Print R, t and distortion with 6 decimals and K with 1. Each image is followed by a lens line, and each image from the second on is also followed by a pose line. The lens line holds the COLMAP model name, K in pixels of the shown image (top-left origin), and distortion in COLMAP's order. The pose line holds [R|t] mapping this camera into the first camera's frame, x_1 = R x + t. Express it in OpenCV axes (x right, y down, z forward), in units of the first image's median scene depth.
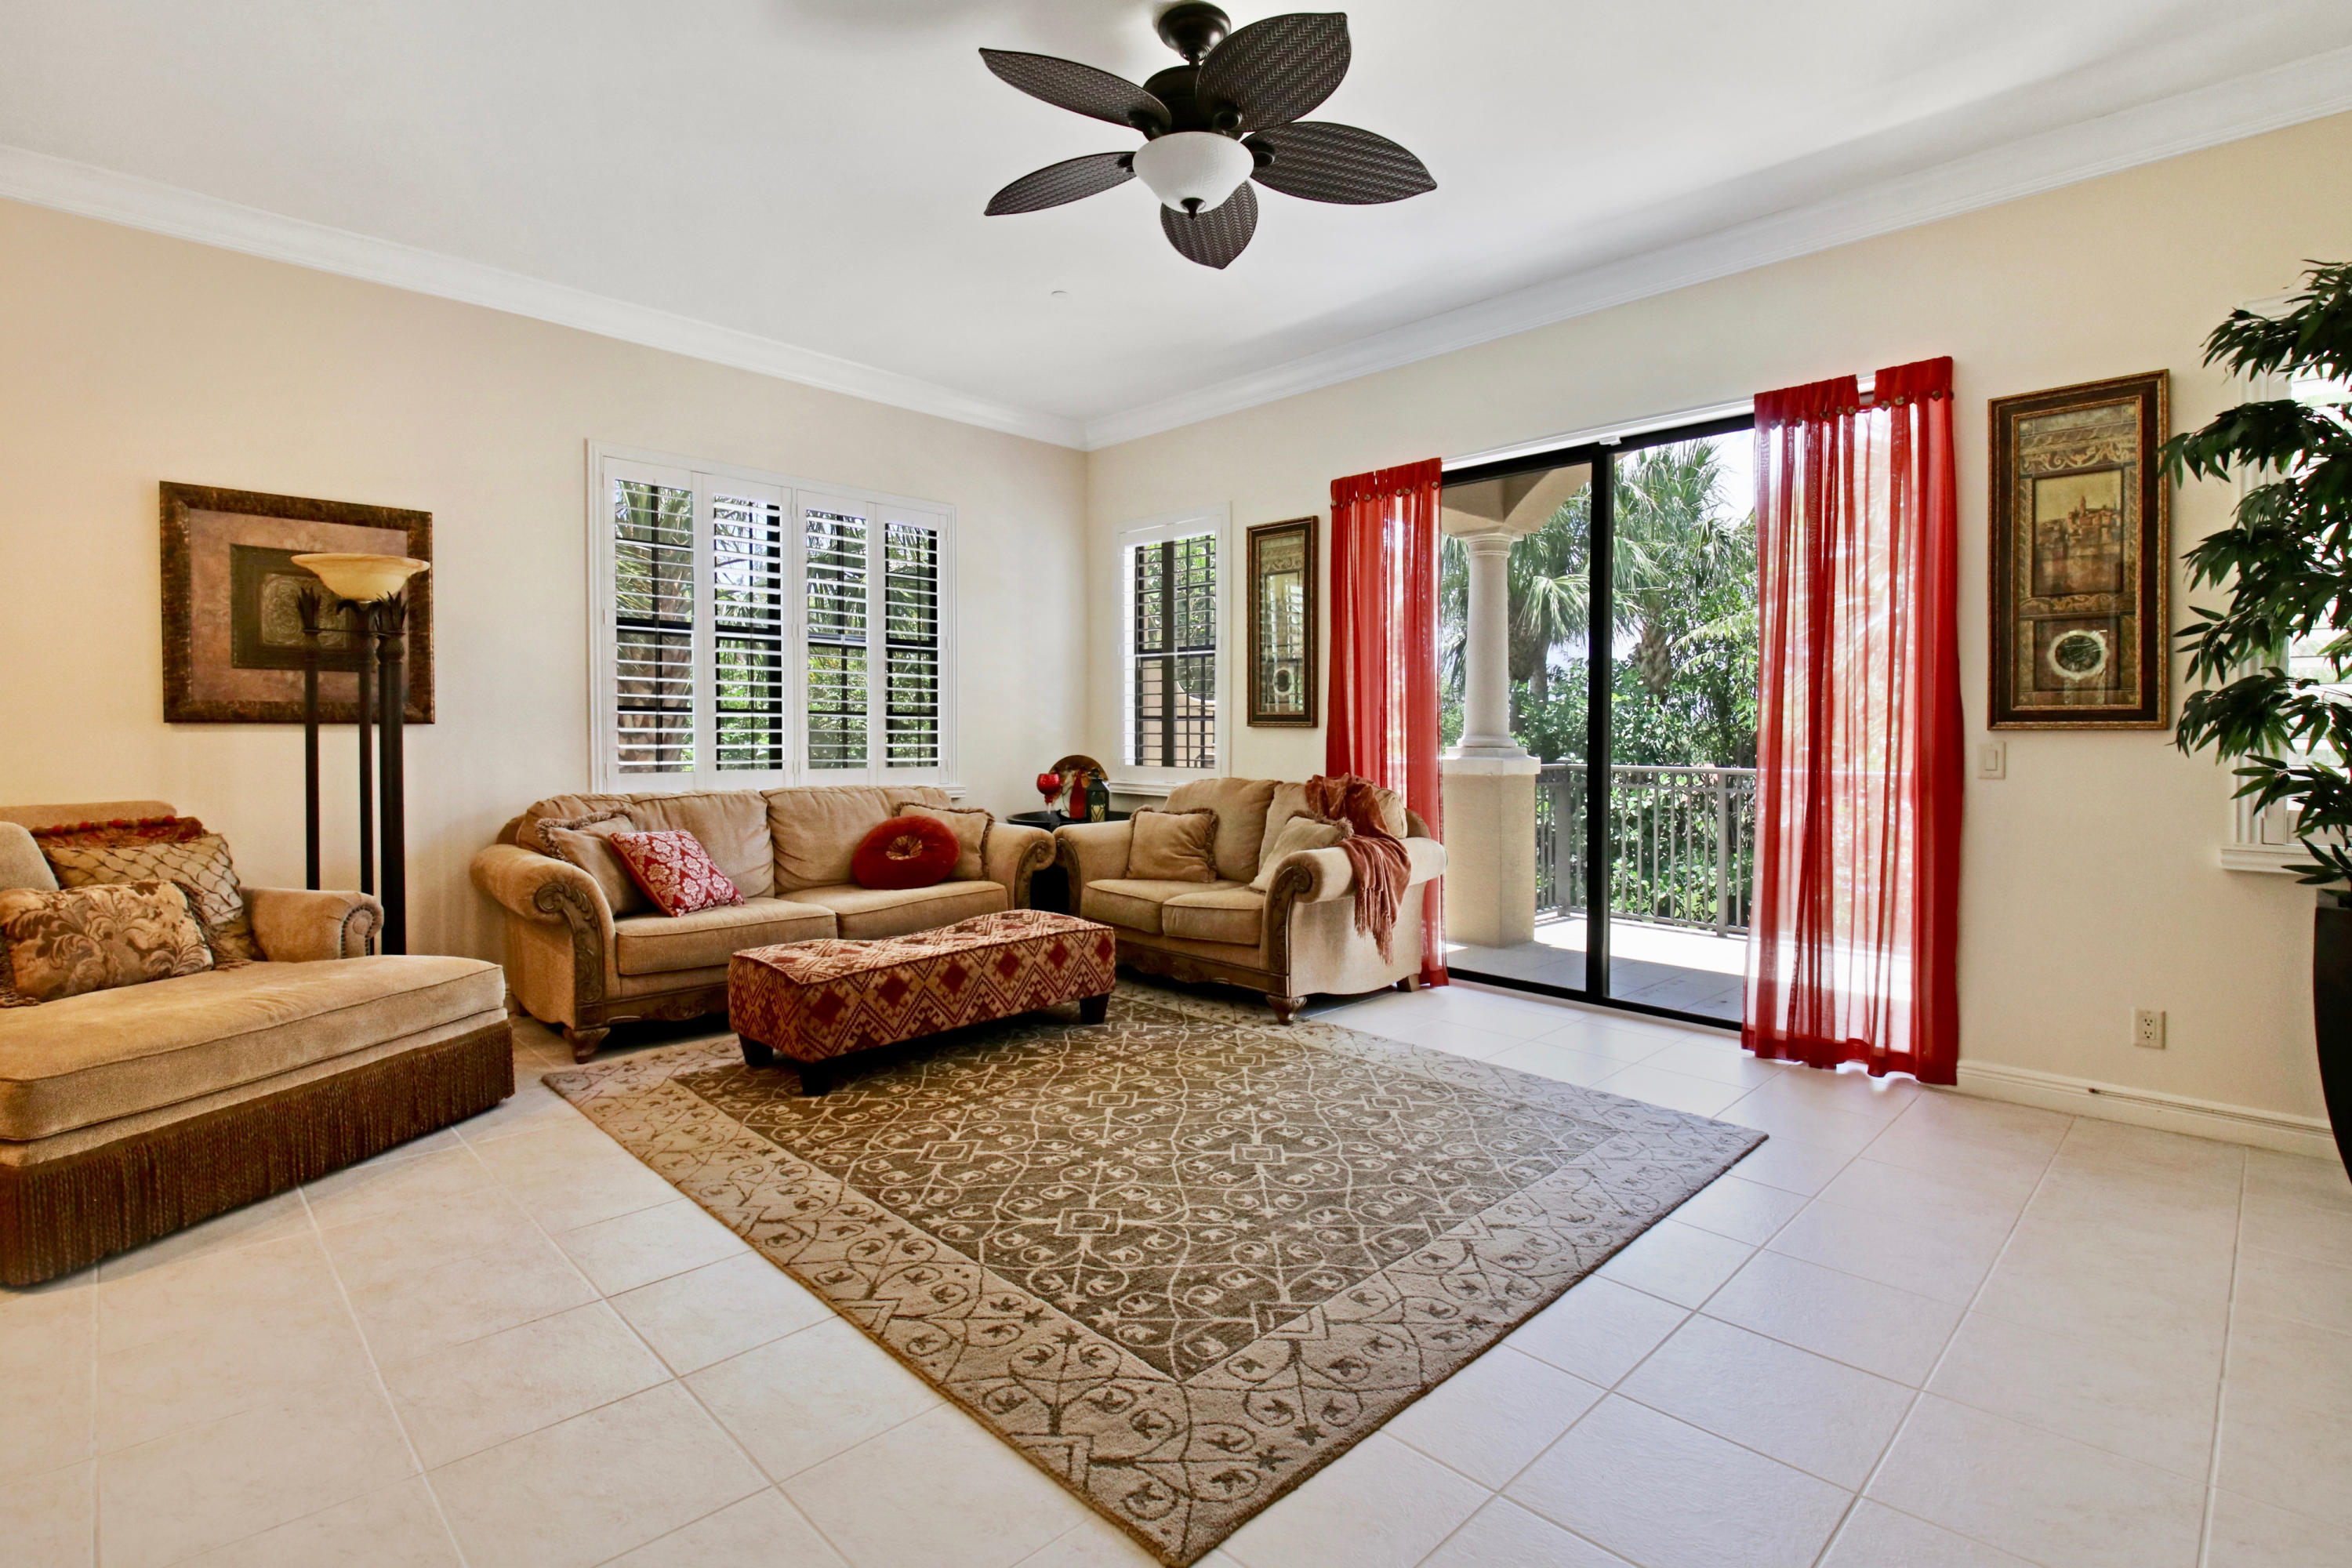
lens RADIAL K [[1116.7, 0, 1170.6], [0, 1116.7, 731.4], [0, 0, 1]] dist [0.095668, -0.065854]
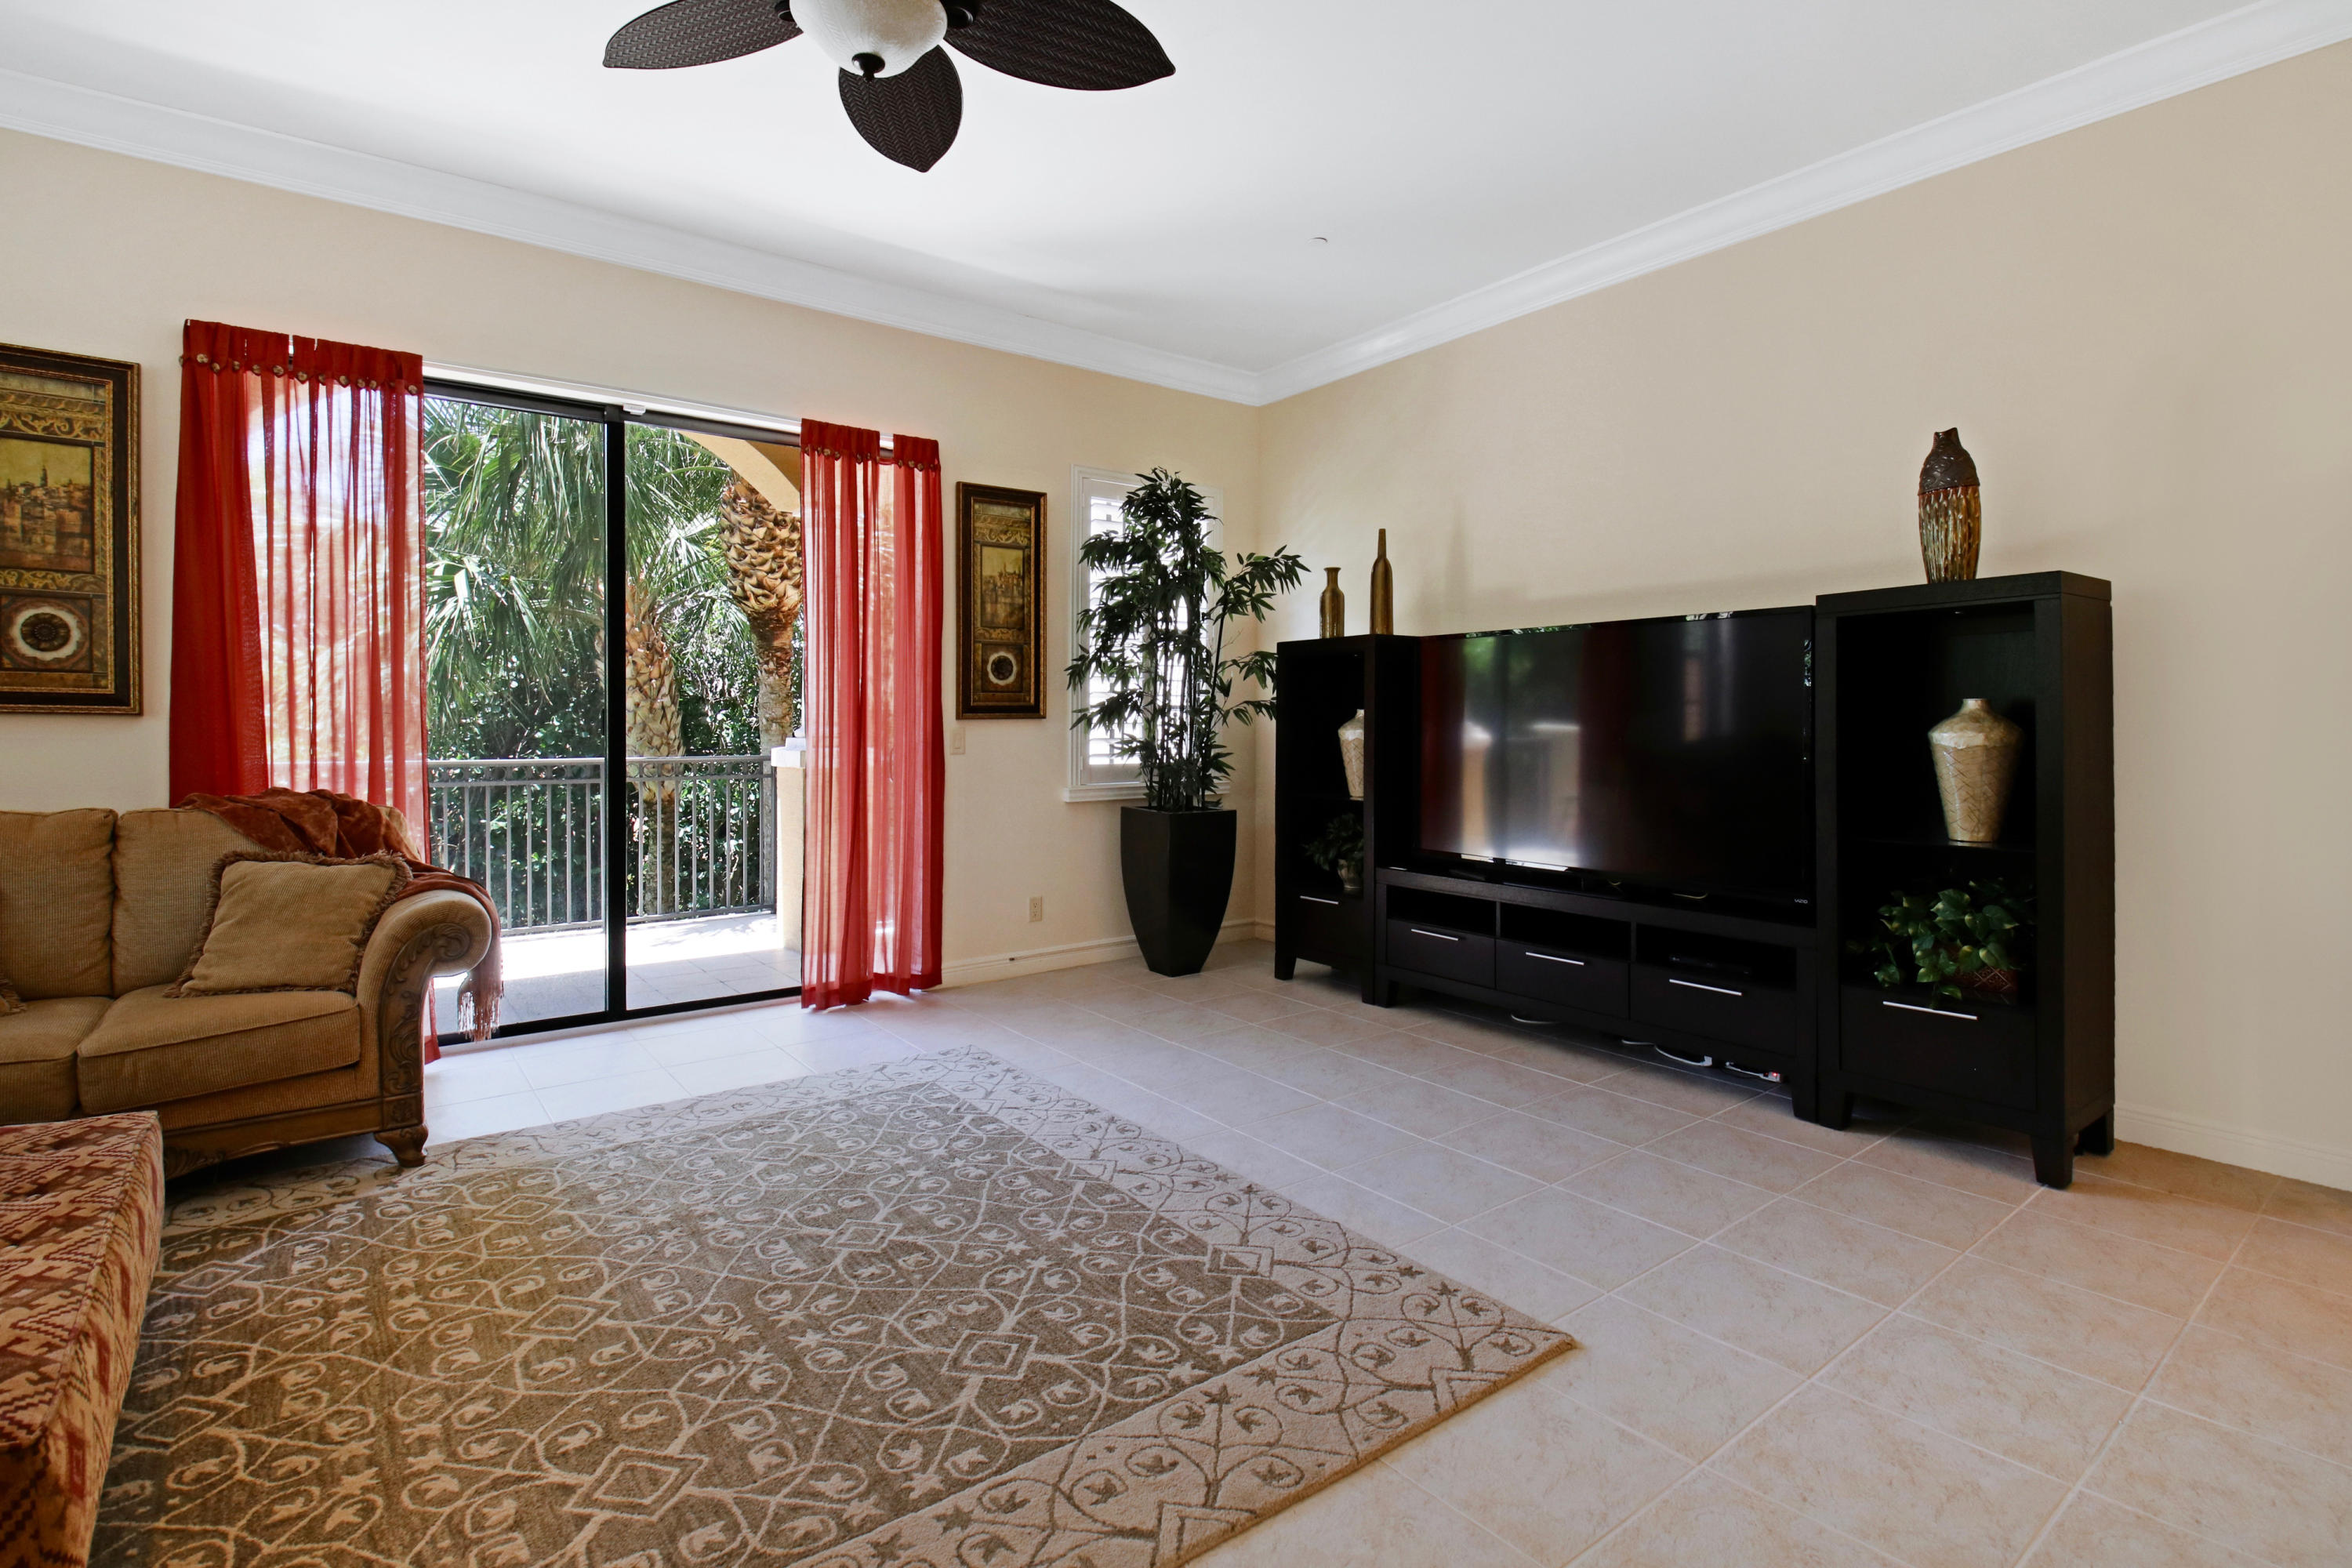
lens RADIAL K [[1121.0, 0, 1170.5], [0, 1121.0, 725.2], [0, 0, 1]] dist [0.020794, -0.019444]
pose [[0.136368, -0.004378, 0.990649, -0.671826], [0.004383, 0.999983, 0.003816, 0.001401], [-0.990649, 0.003821, 0.136385, 0.638828]]
